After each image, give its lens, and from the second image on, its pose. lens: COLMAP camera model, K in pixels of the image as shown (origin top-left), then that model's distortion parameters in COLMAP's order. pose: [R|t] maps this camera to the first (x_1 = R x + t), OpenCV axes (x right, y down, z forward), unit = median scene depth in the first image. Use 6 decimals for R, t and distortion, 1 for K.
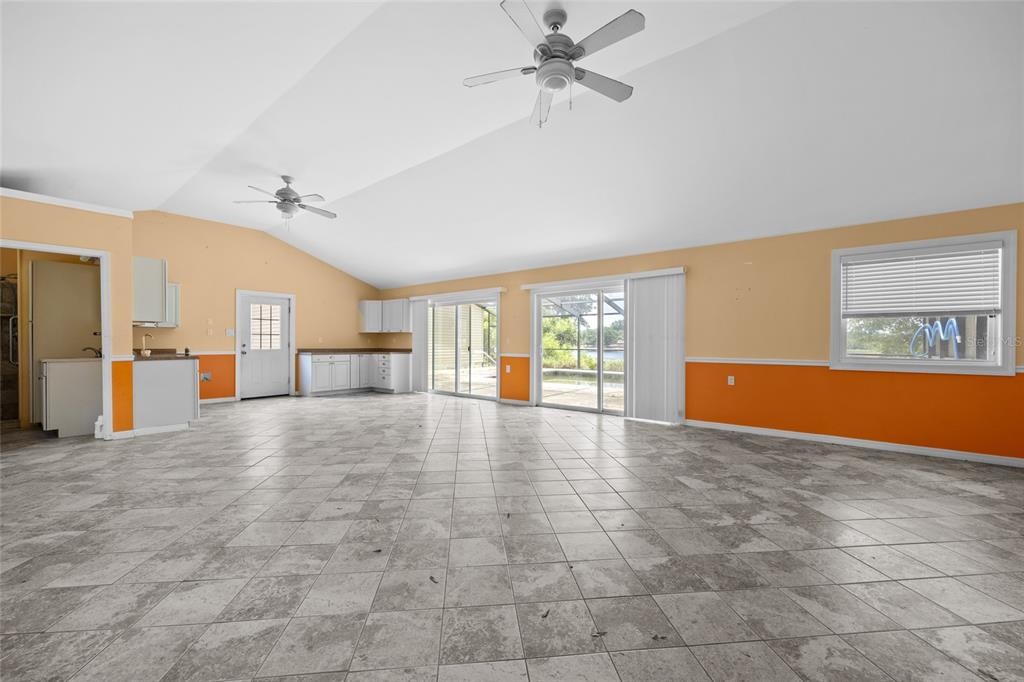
lens RADIAL K [[407.4, 0, 512.0], [0, 407.4, 341.0], [0, 0, 1]] dist [-0.002970, -0.000170]
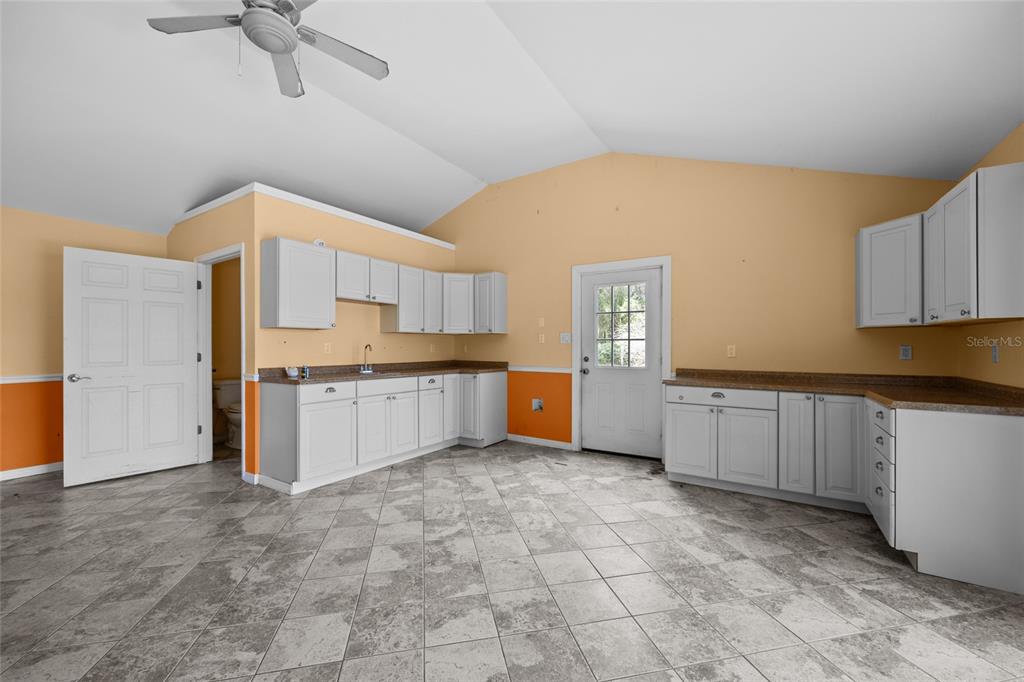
lens RADIAL K [[407.4, 0, 512.0], [0, 407.4, 341.0], [0, 0, 1]] dist [-0.002970, -0.000170]
pose [[0.101553, -0.010601, -0.994774, -0.083016], [0.008530, 0.999916, -0.009785, -0.010343], [0.994794, -0.007491, 0.101635, 0.831913]]
